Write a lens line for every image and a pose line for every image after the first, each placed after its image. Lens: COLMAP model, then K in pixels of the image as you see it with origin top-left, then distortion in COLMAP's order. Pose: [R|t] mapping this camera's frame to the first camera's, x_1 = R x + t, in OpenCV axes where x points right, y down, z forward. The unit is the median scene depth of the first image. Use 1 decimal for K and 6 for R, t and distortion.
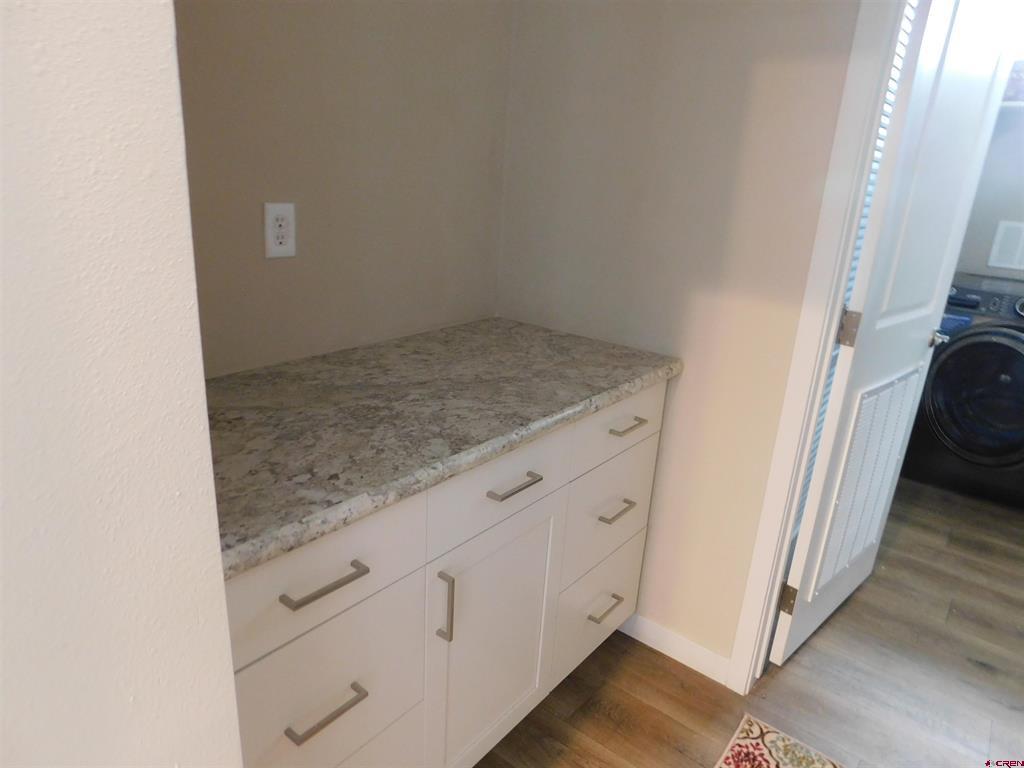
lens RADIAL K [[678.0, 0, 510.8], [0, 678.0, 387.0], [0, 0, 1]] dist [-0.044488, 0.028905]
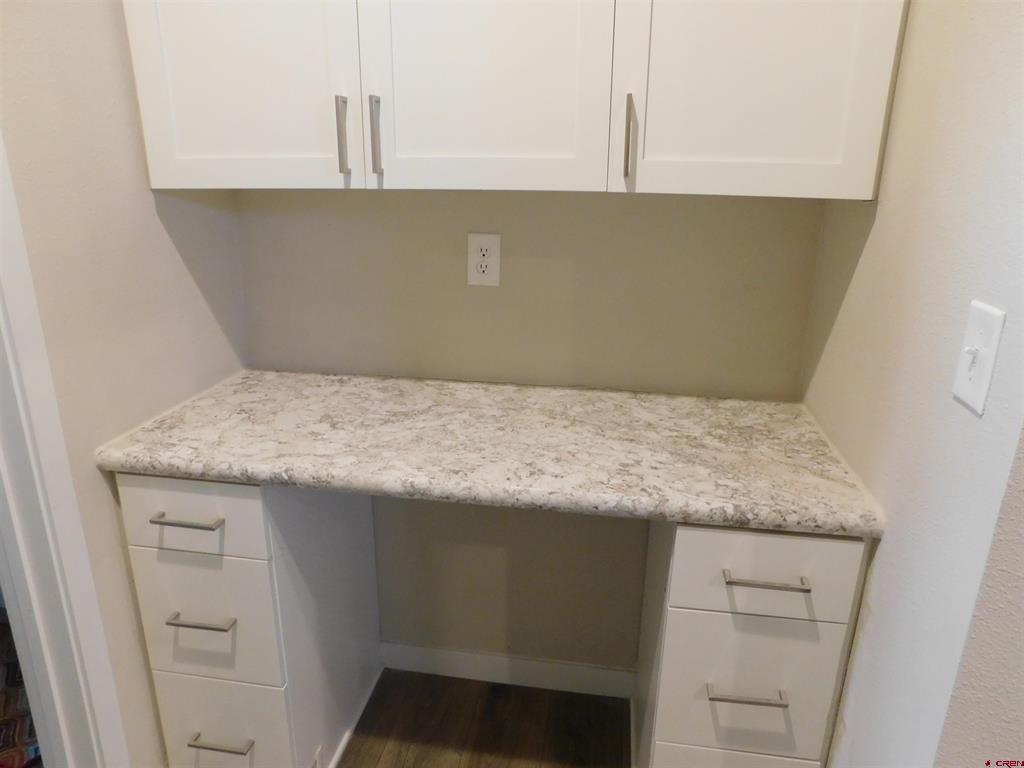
lens RADIAL K [[678.0, 0, 513.6], [0, 678.0, 385.3], [0, 0, 1]] dist [-0.044488, 0.028905]
pose [[-0.488904, -0.324228, 0.809845, -0.747655], [0.225401, 0.849883, 0.476333, -0.523339], [-0.842714, 0.415421, -0.342430, 1.383820]]
